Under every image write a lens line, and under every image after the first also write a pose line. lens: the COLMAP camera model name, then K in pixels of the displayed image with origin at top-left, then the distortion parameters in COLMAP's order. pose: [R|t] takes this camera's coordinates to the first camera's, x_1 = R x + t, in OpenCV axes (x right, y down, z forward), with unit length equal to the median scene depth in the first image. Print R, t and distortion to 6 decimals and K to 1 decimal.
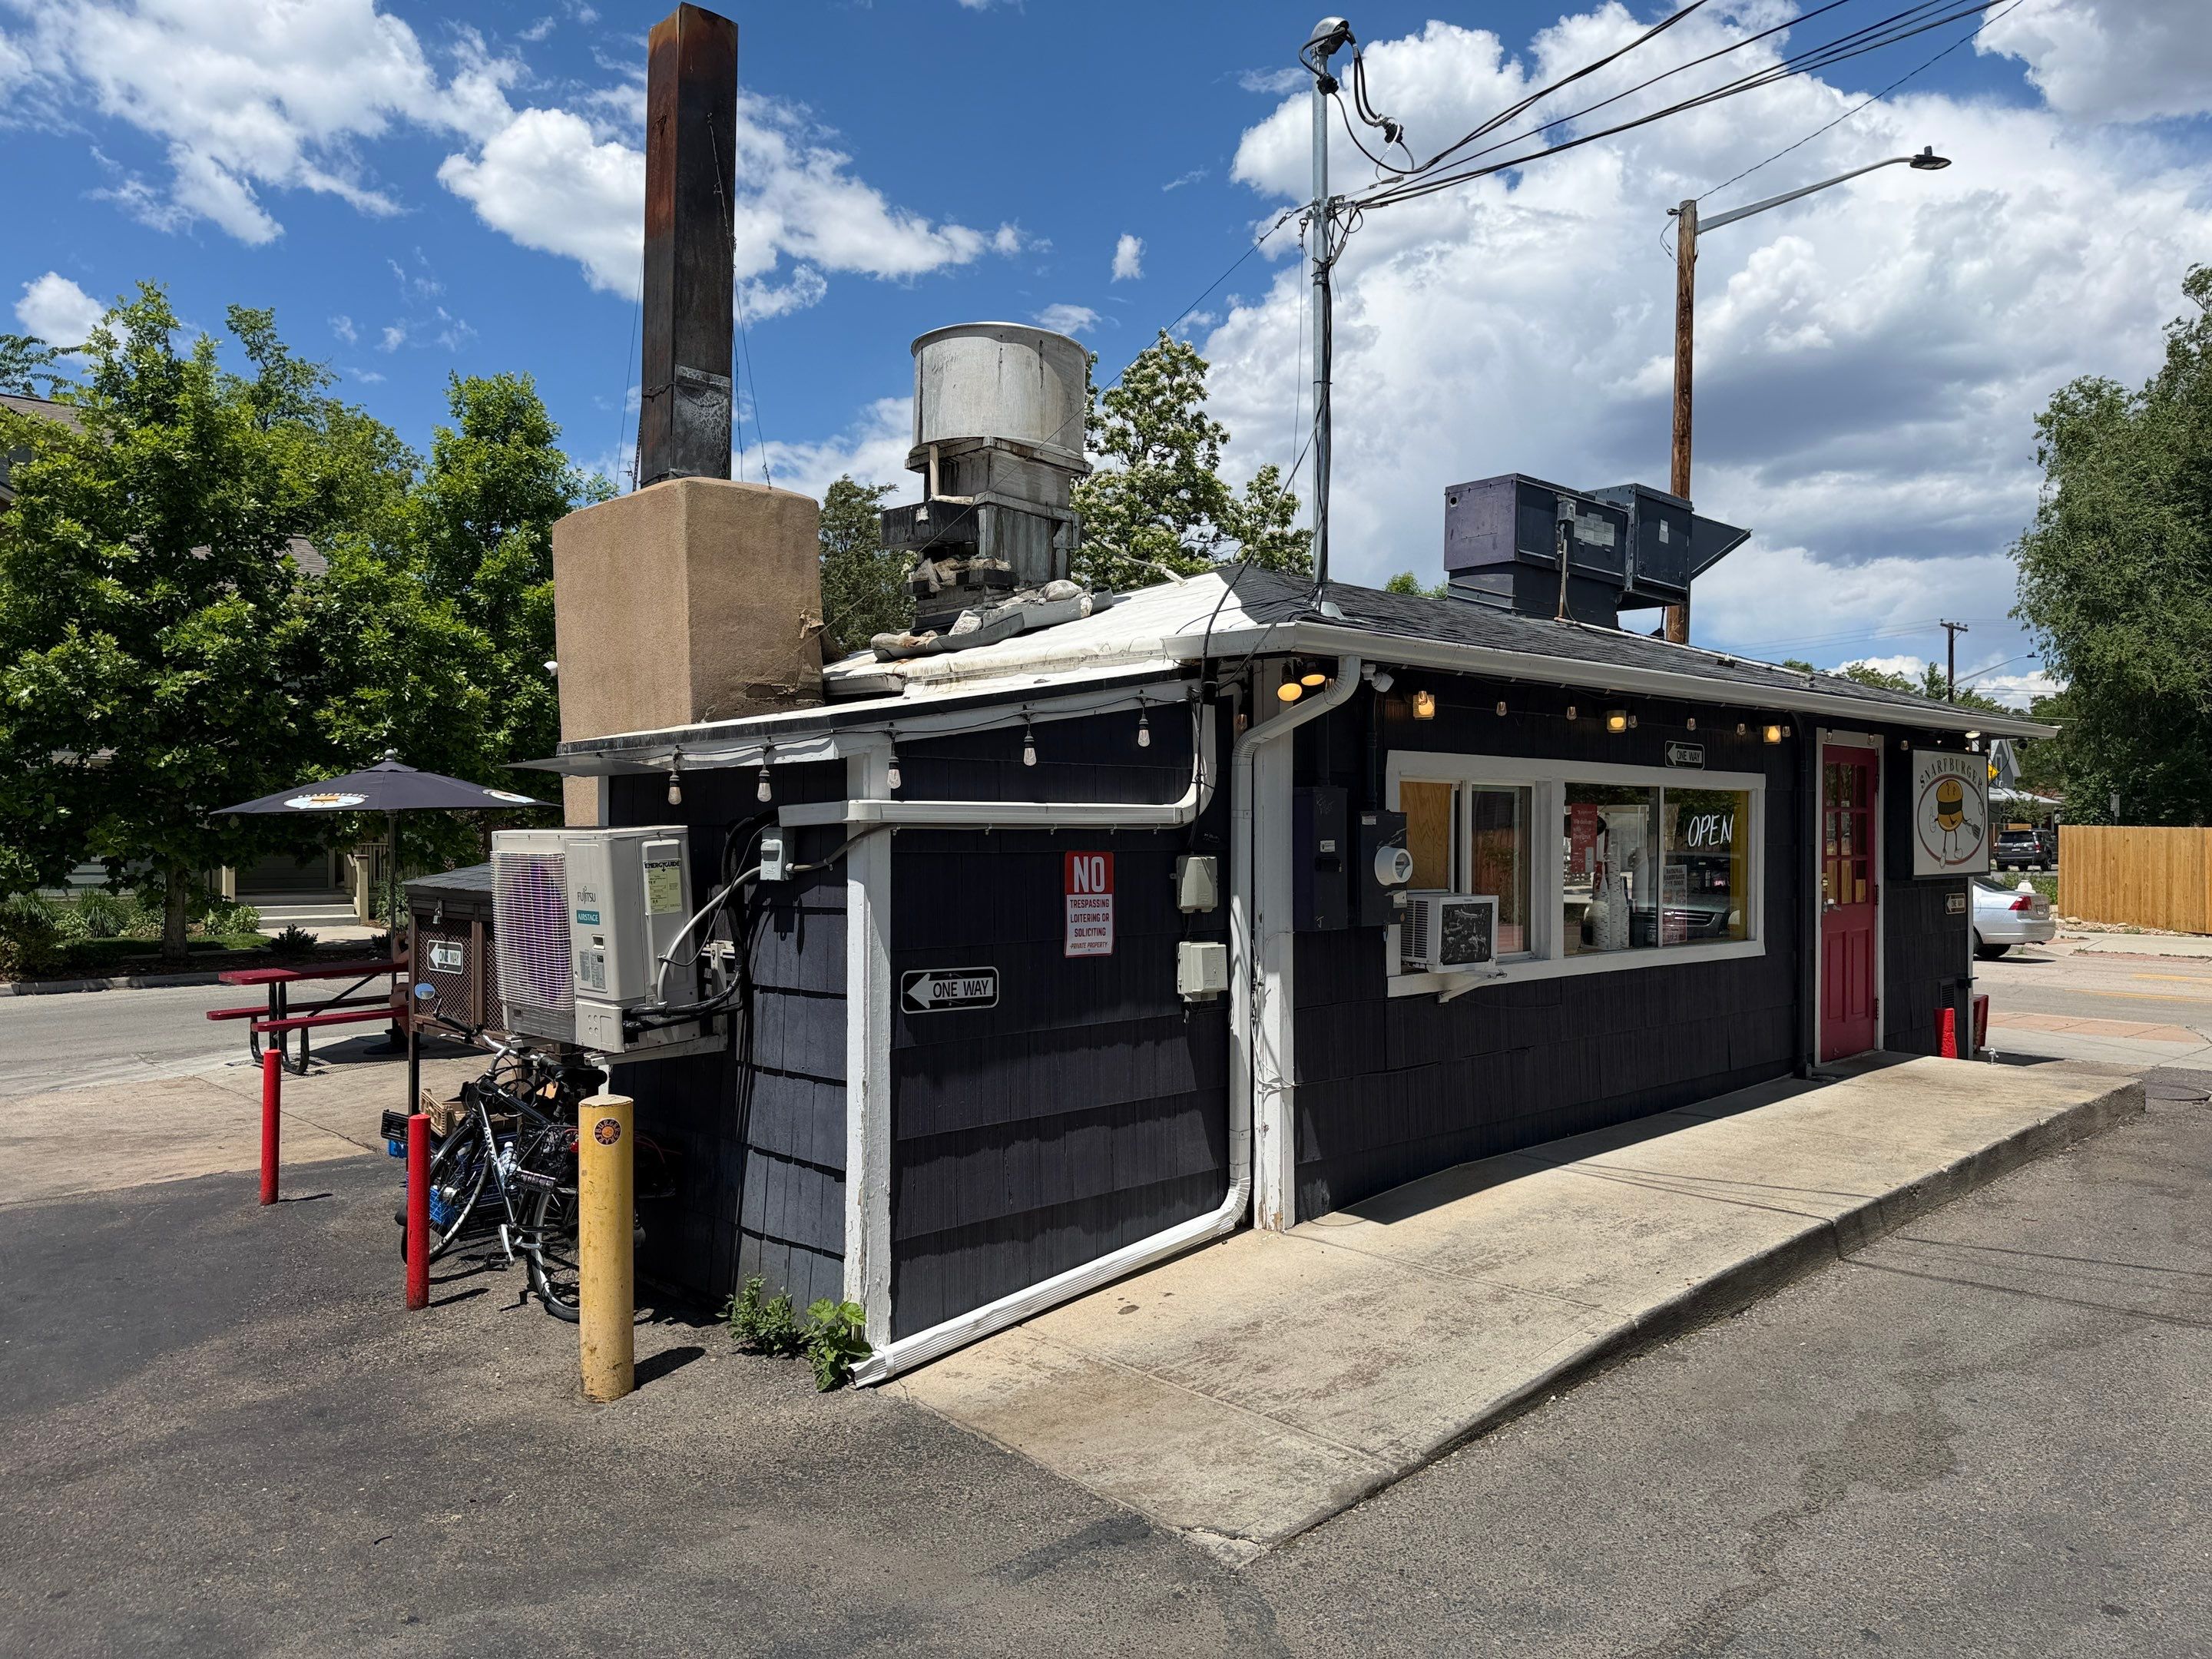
lens RADIAL K [[1612.4, 0, 1109.0], [0, 1612.4, 833.9], [0, 0, 1]] dist [0.060382, -0.059375]
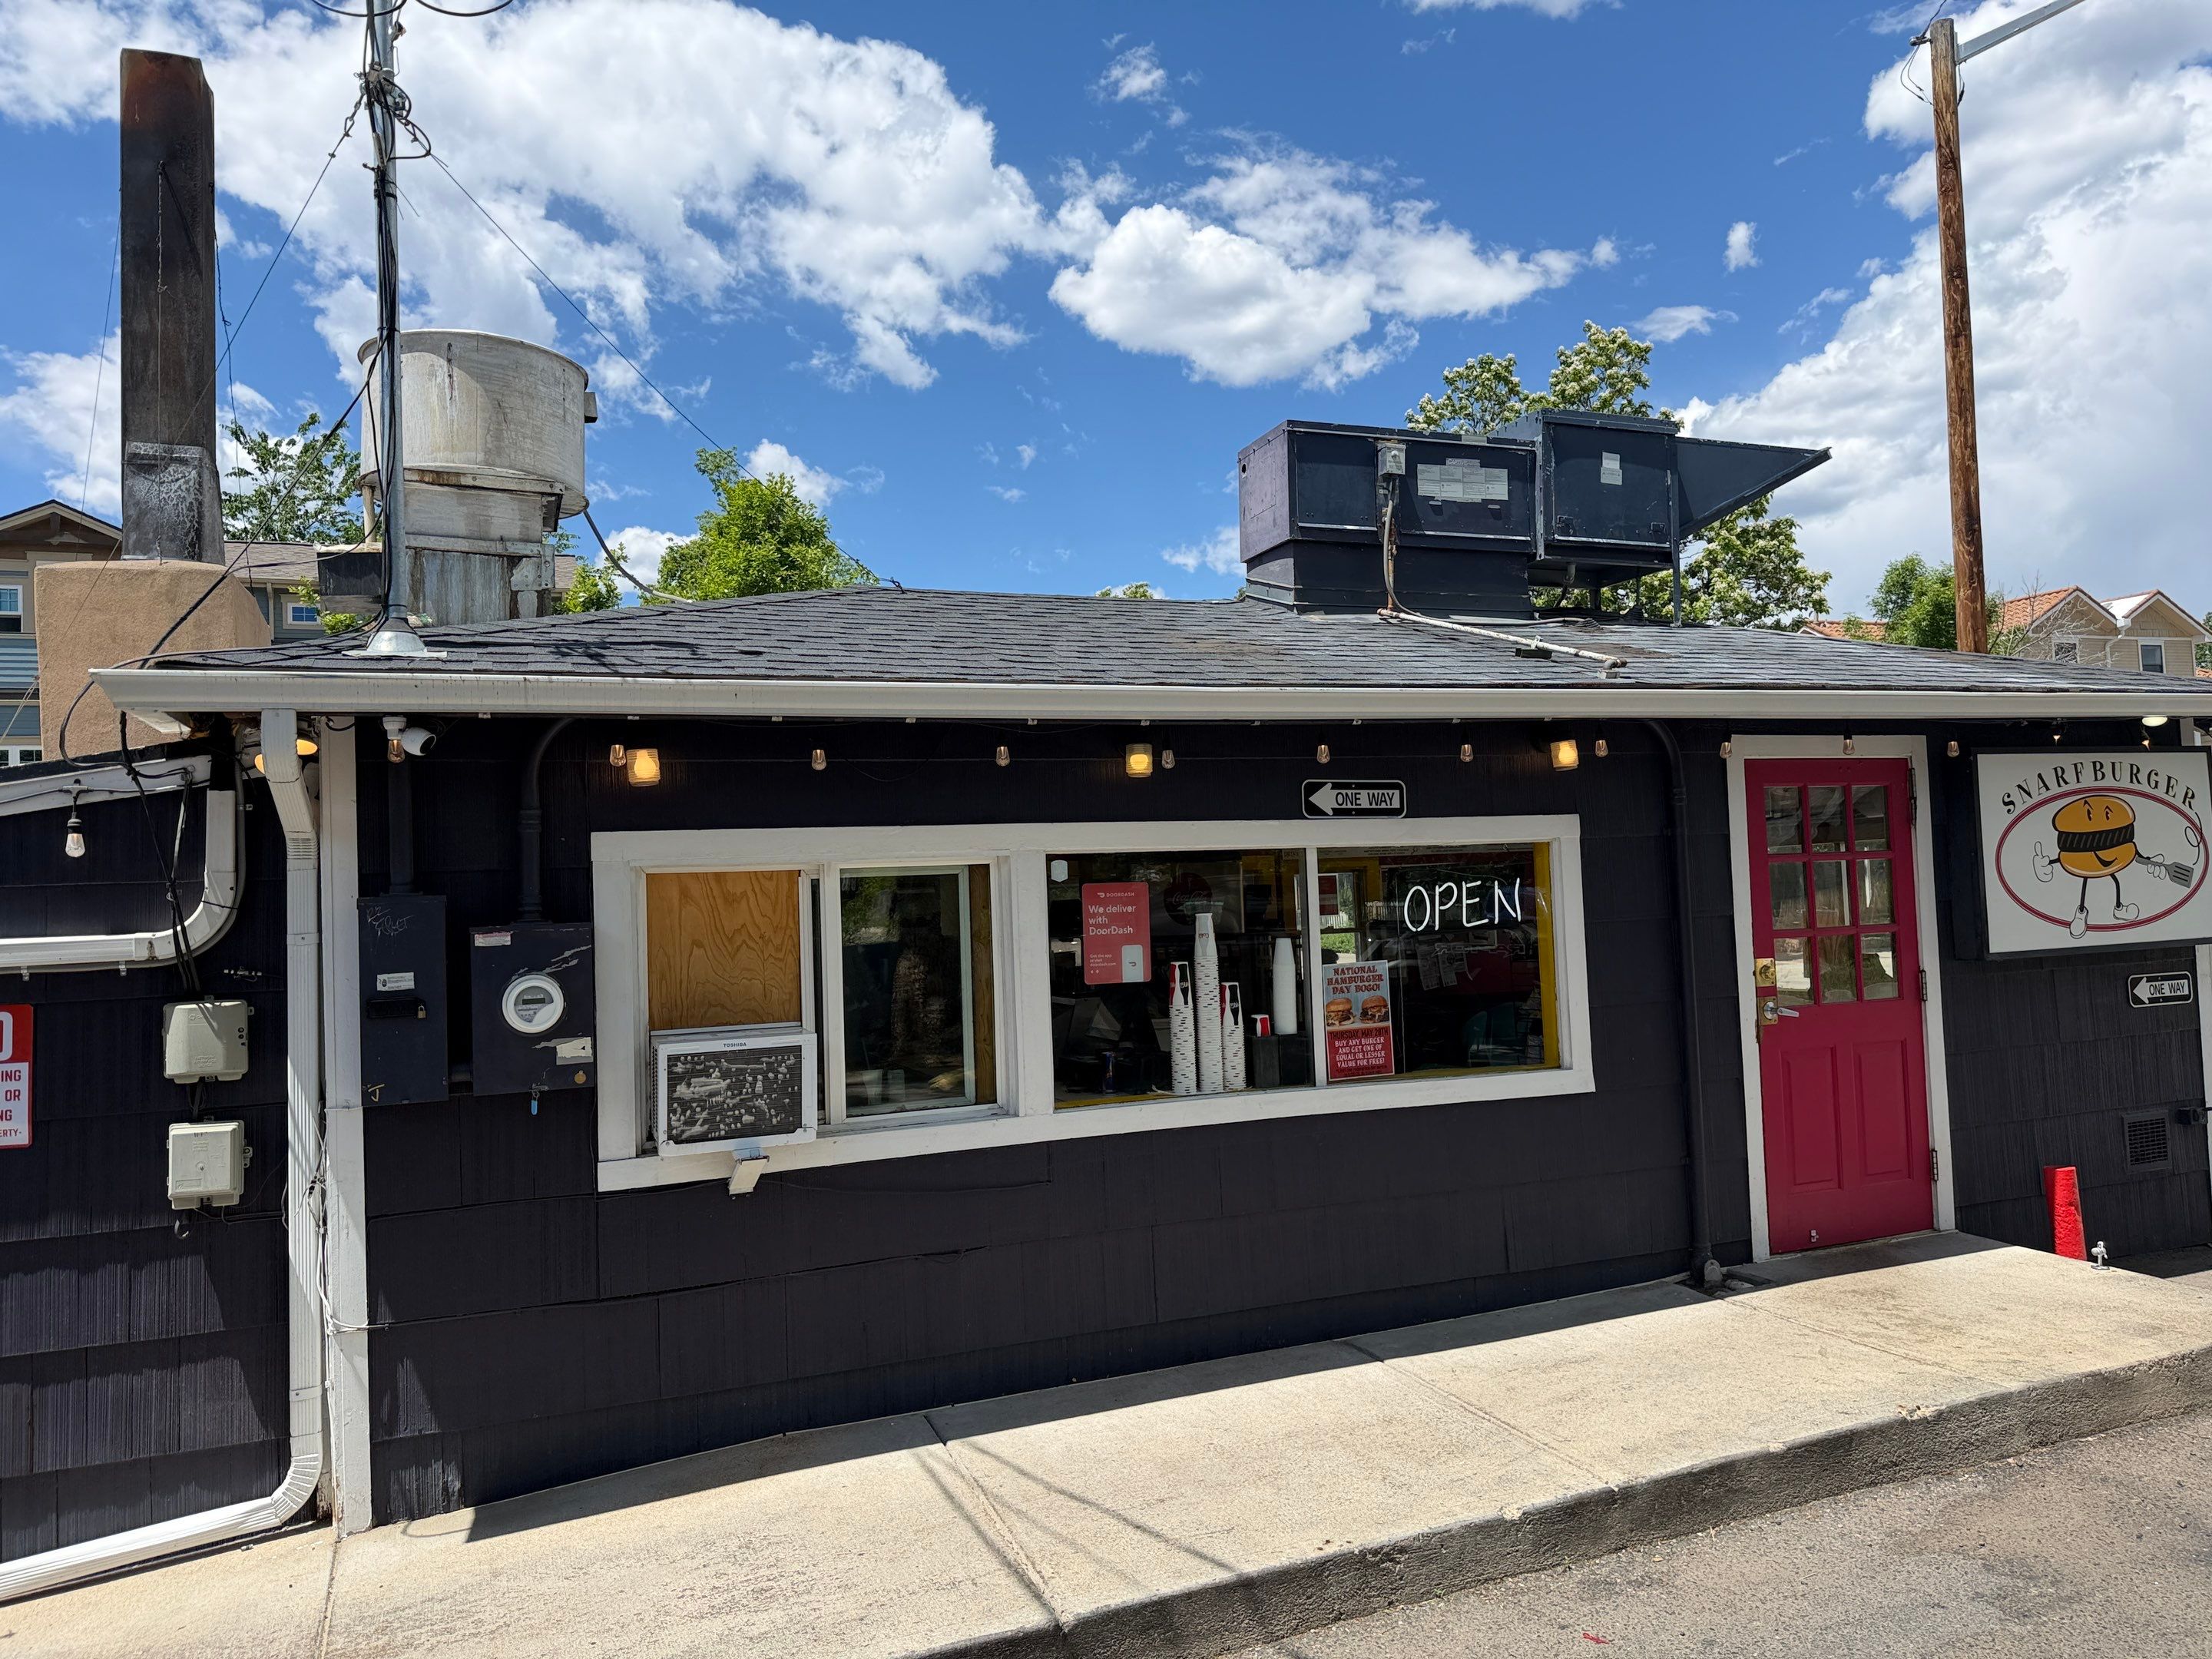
lens RADIAL K [[1612.4, 0, 1241.8], [0, 1612.4, 824.0], [0, 0, 1]] dist [0.060382, -0.059375]
pose [[0.921913, -0.055671, -0.383376, 0.102516], [0.041595, 0.998124, -0.044916, -0.001860], [0.385158, 0.025463, 0.922499, 0.067142]]
